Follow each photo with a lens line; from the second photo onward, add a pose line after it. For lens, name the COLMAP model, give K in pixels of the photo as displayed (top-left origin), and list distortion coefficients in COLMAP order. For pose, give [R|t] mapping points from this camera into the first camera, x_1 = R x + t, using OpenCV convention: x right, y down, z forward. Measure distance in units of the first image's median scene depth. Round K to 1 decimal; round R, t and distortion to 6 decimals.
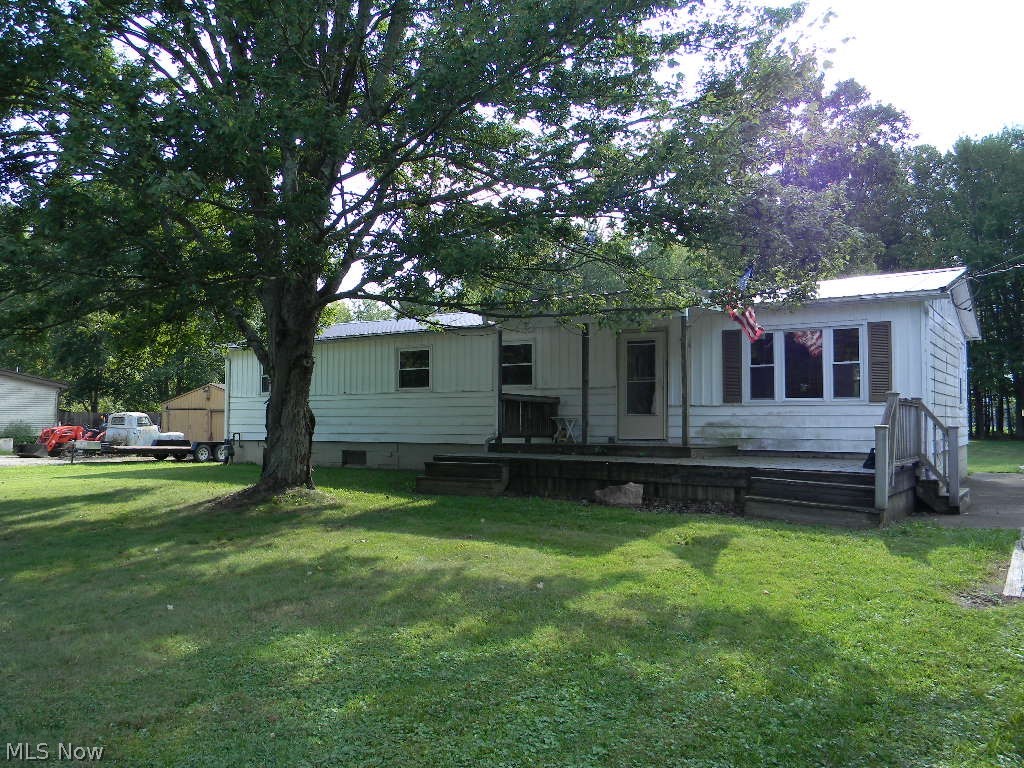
lens RADIAL K [[822.9, 0, 512.0], [0, 822.9, 384.0], [0, 0, 1]] dist [-0.000385, -0.000198]
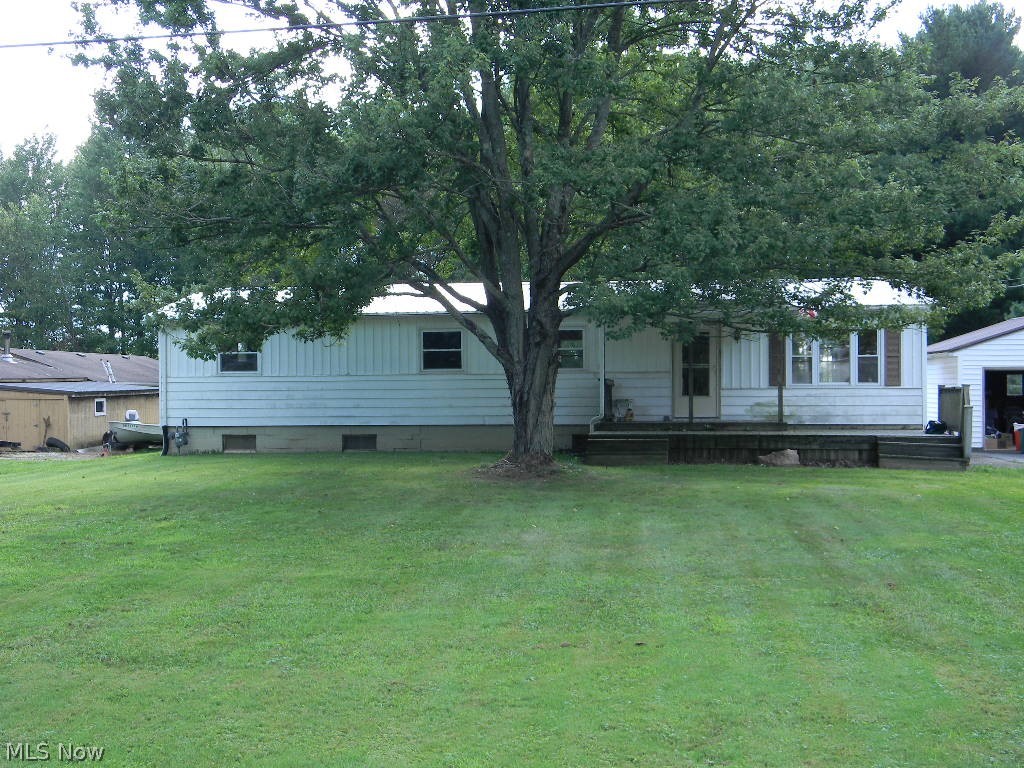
lens RADIAL K [[1244.6, 0, 512.0], [0, 1244.6, 384.0], [0, 0, 1]] dist [-0.010328, -0.006187]
pose [[0.904437, -0.006988, 0.426550, -0.874201], [-0.010661, 0.999183, 0.038974, -0.047924], [-0.426474, -0.039797, 0.903624, -0.500169]]
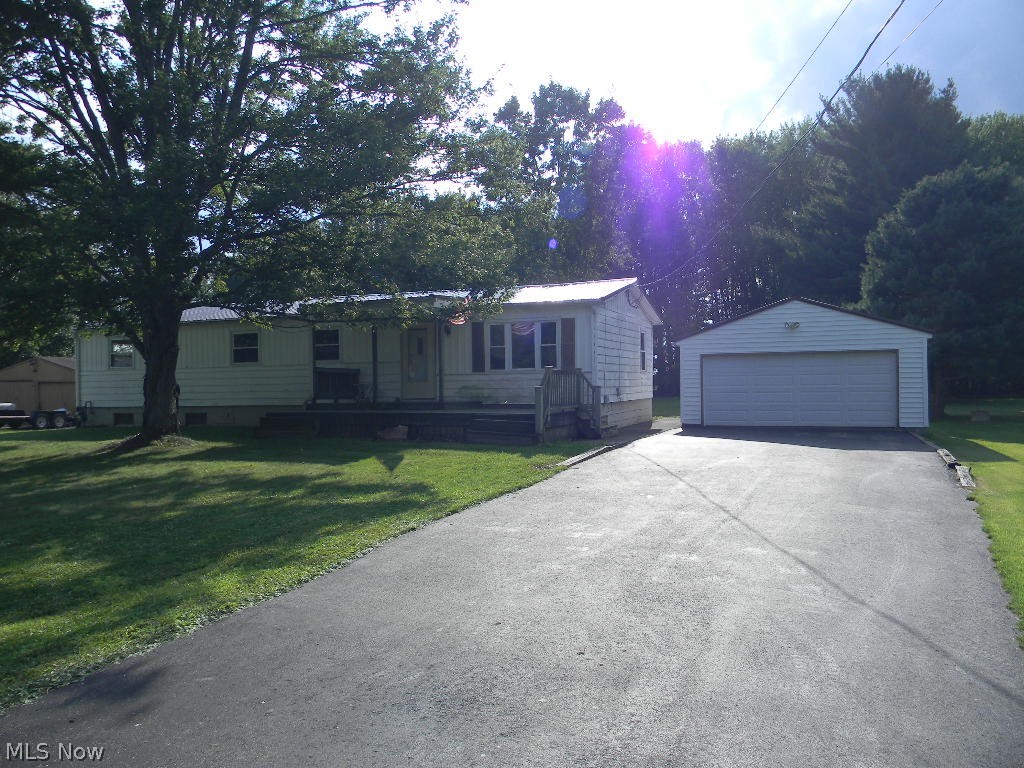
lens RADIAL K [[822.9, 0, 512.0], [0, 822.9, 384.0], [0, 0, 1]] dist [-0.000385, -0.000198]
pose [[0.977257, -0.017280, 0.211351, 0.018137], [0.008055, 0.998980, 0.044433, -0.019887], [-0.211903, -0.041720, 0.976400, -0.430874]]
